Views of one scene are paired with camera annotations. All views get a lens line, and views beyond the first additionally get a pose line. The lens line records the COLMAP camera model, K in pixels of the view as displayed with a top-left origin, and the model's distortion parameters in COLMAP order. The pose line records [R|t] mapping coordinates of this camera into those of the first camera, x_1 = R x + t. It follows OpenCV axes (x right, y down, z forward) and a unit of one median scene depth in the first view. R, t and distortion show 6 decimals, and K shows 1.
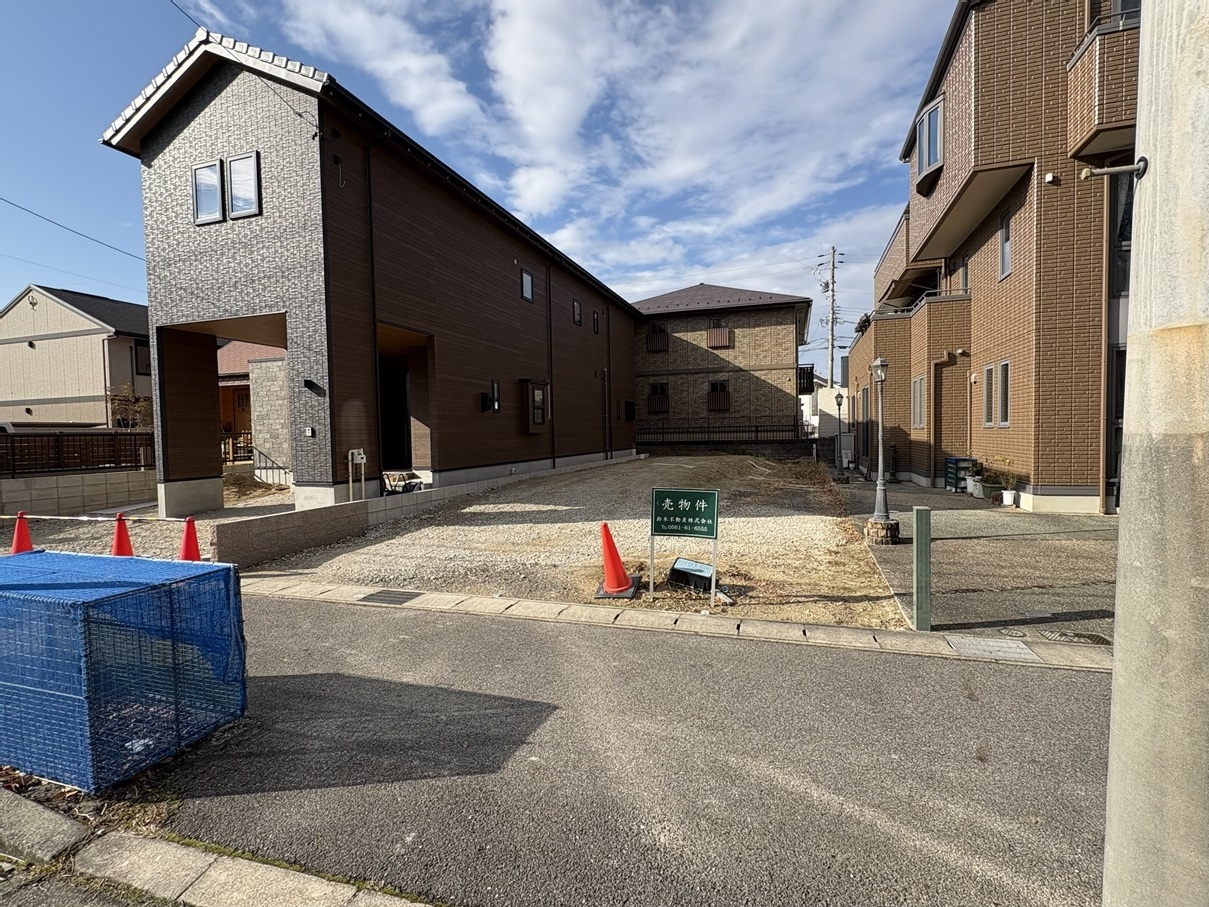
lens RADIAL K [[571.2, 0, 604.5], [0, 571.2, 453.5], [0, 0, 1]] dist [-0.000341, 0.000510]
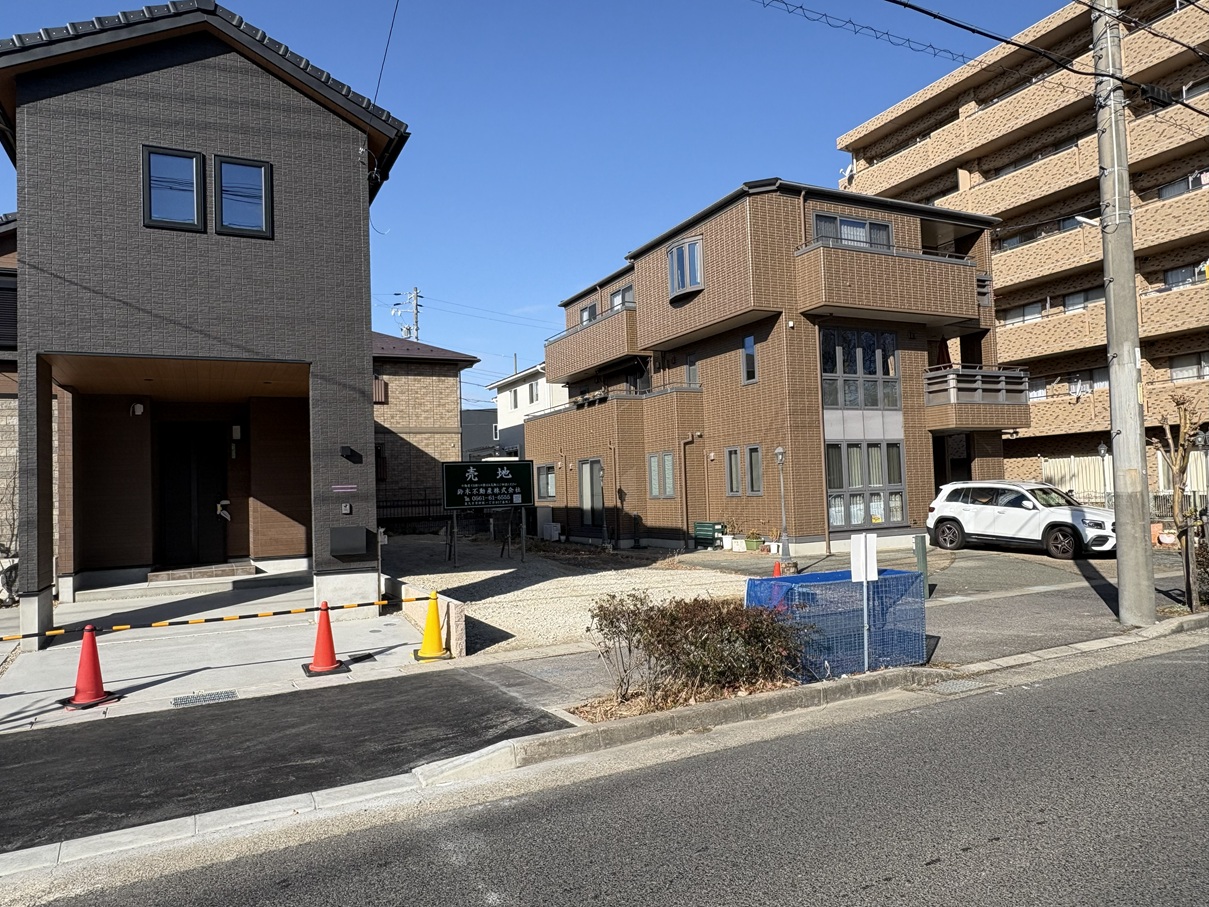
lens RADIAL K [[815.2, 0, 604.5], [0, 815.2, 453.5], [0, 0, 1]] dist [-0.003050, 0.001116]
pose [[0.710903, 0.026776, 0.702781, -0.929454], [0.048065, 0.995089, -0.086533, 0.003029], [-0.701646, 0.095296, 0.706124, -0.095013]]
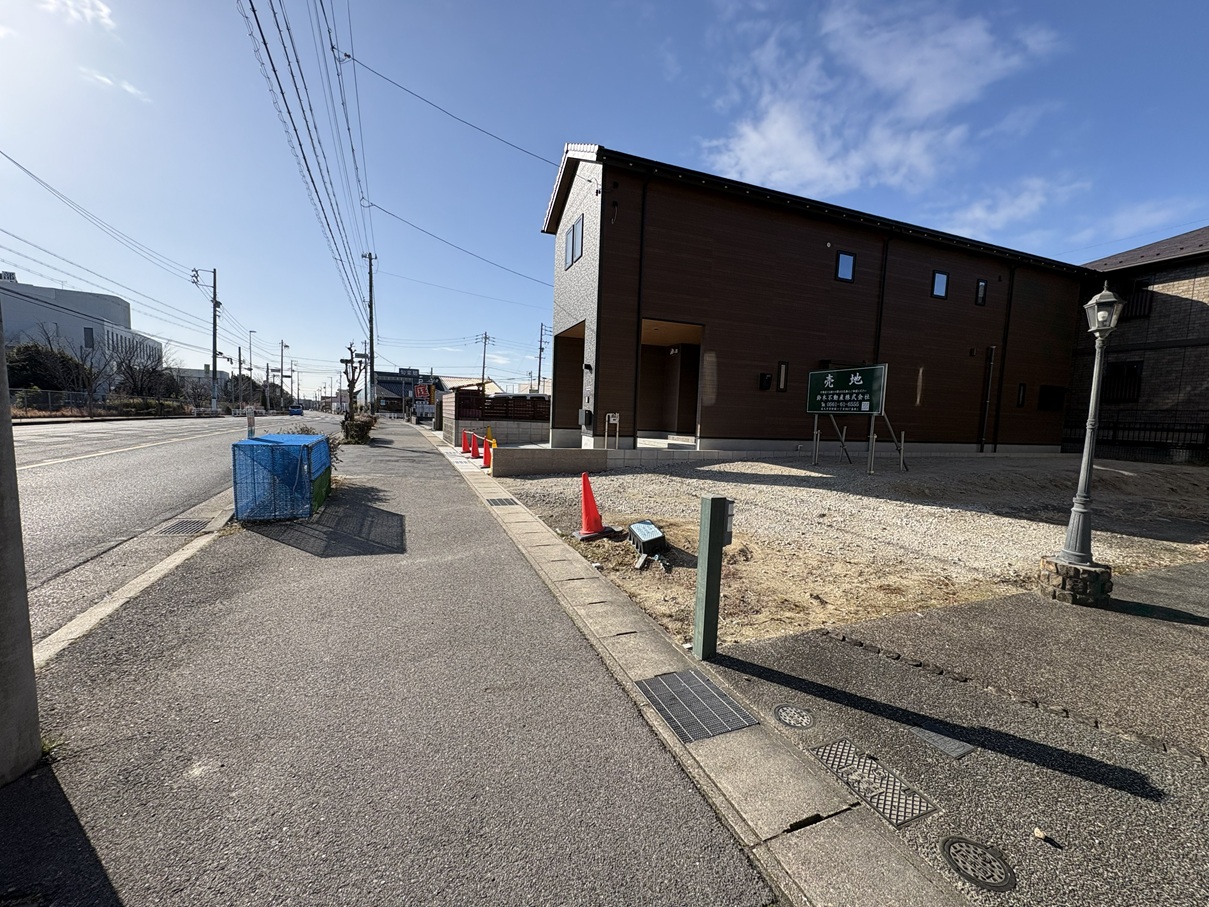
lens RADIAL K [[477.6, 0, 605.2], [0, 477.6, 452.7], [0, 0, 1]] dist [0.000100, -0.000138]
pose [[0.630759, 0.108413, -0.768368, 0.408476], [-0.078514, 0.994027, 0.075800, 0.001215], [0.771997, 0.012517, 0.635503, 0.215106]]
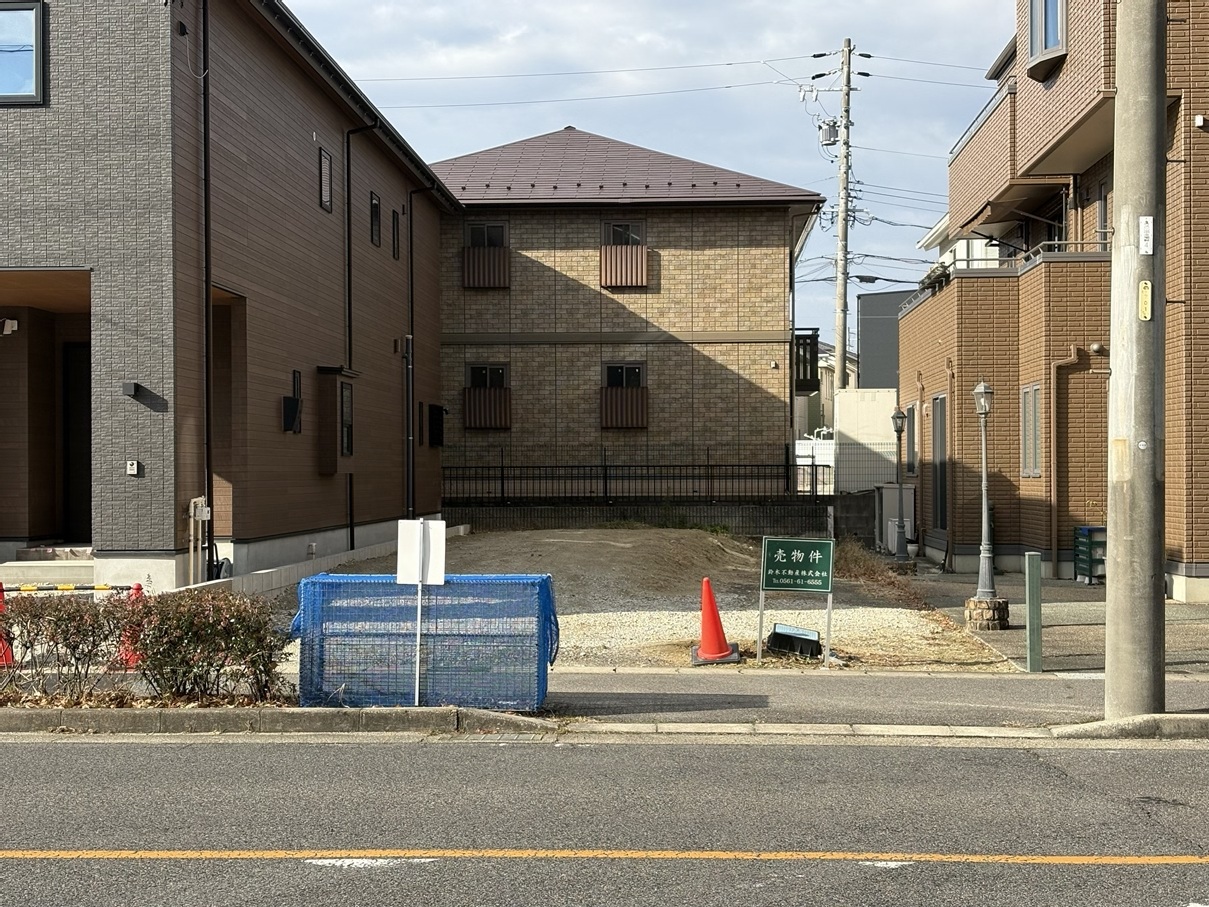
lens RADIAL K [[1804.5, 0, 602.0], [0, 1804.5, 454.2], [0, 0, 1]] dist [0.231721, -0.874007]
pose [[0.964006, 0.017821, 0.265282, -0.471460], [-0.004679, 0.998734, -0.050088, 0.036831], [-0.265839, 0.047044, 0.962869, -0.867607]]
